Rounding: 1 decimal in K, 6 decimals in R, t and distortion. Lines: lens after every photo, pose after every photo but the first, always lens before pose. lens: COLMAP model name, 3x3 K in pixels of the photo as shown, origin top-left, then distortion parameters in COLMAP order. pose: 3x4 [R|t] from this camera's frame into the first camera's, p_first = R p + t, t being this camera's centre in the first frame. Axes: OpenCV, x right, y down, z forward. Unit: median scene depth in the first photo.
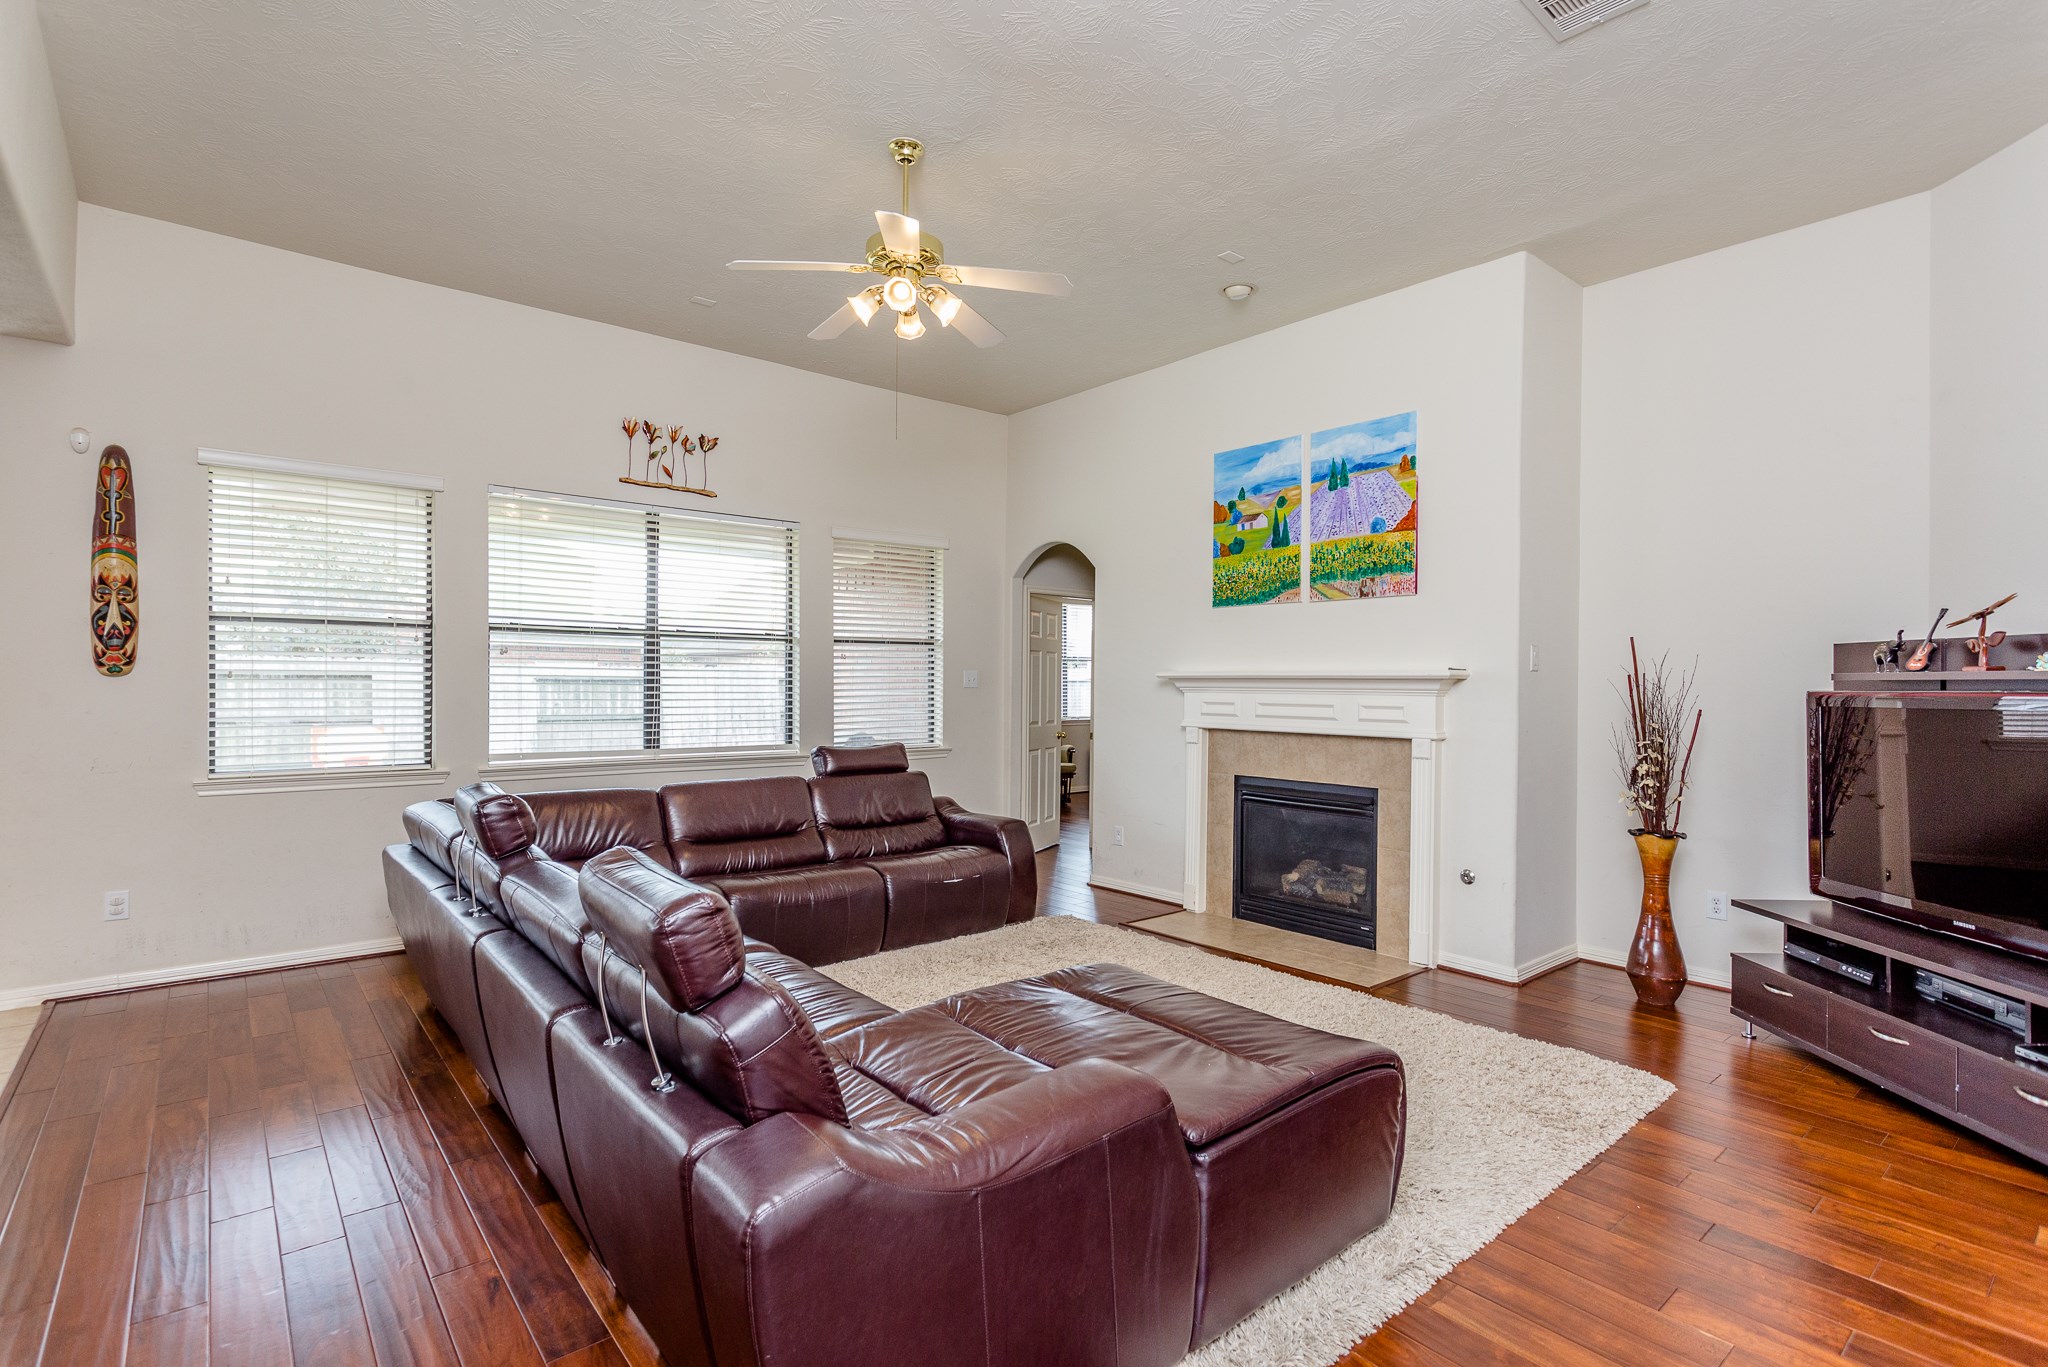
lens RADIAL K [[984.7, 0, 1025.3], [0, 984.7, 682.2], [0, 0, 1]] dist [0.004376, 0.001961]
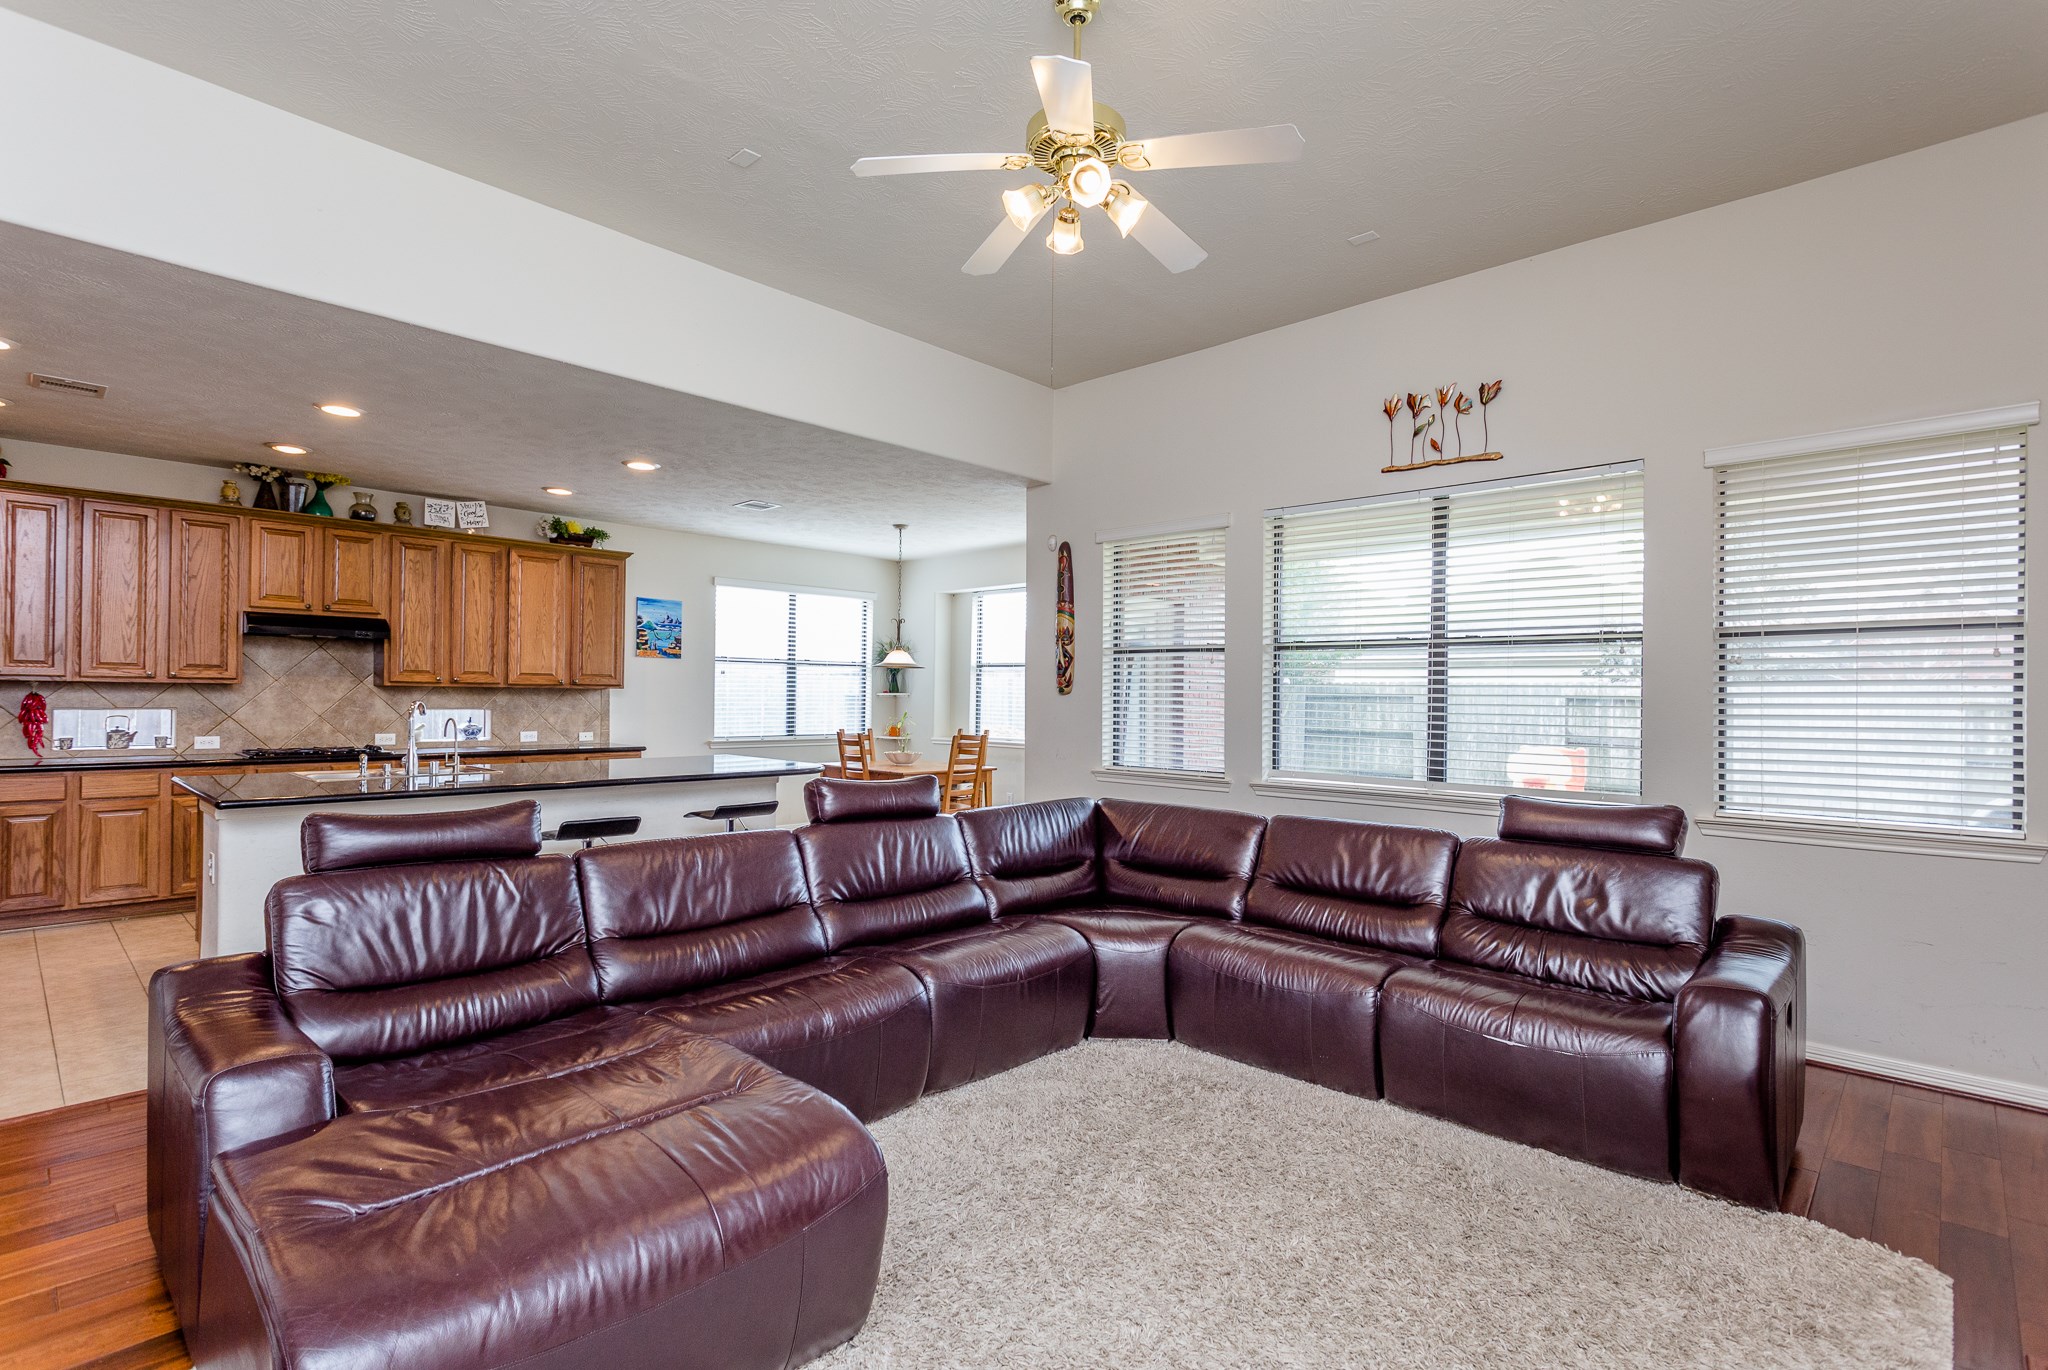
lens RADIAL K [[984.7, 0, 1023.2], [0, 984.7, 689.1], [0, 0, 1]] dist [0.004376, 0.001961]
pose [[0.115286, -0.012214, -0.993257, 0.439547], [-0.009478, 0.999865, -0.013395, 0.004703], [0.993287, 0.010958, 0.115155, 0.602390]]
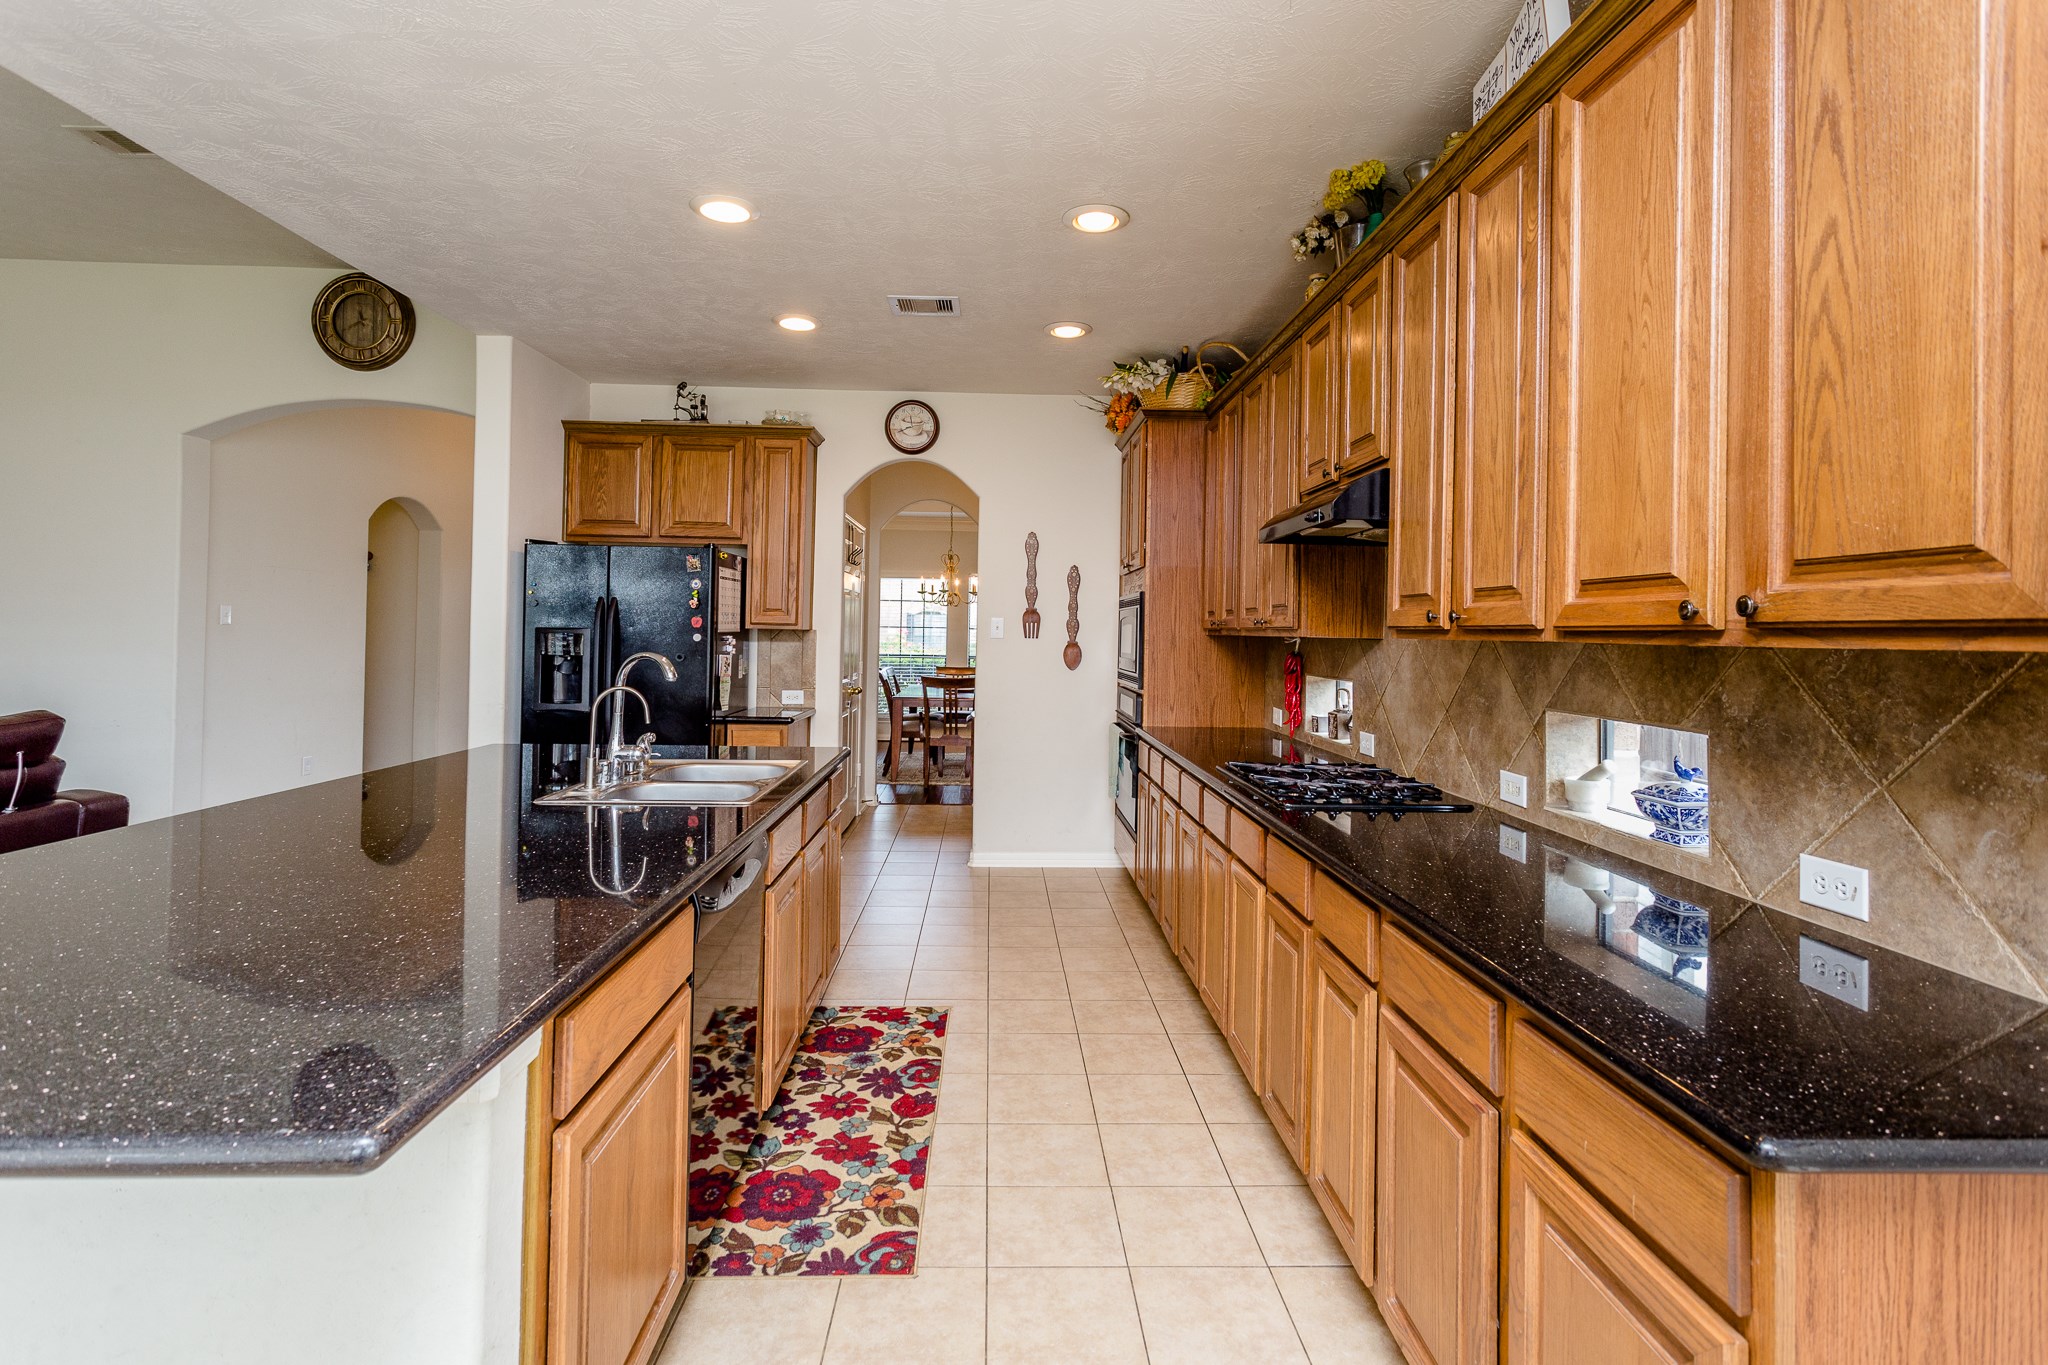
lens RADIAL K [[984.7, 0, 1010.5], [0, 984.7, 623.2], [0, 0, 1]] dist [0.004376, 0.001961]
pose [[-0.785326, -0.015705, 0.618883, -1.063673], [-0.023898, 0.999702, -0.004956, -0.009698], [-0.618621, -0.018682, -0.785467, 0.438089]]
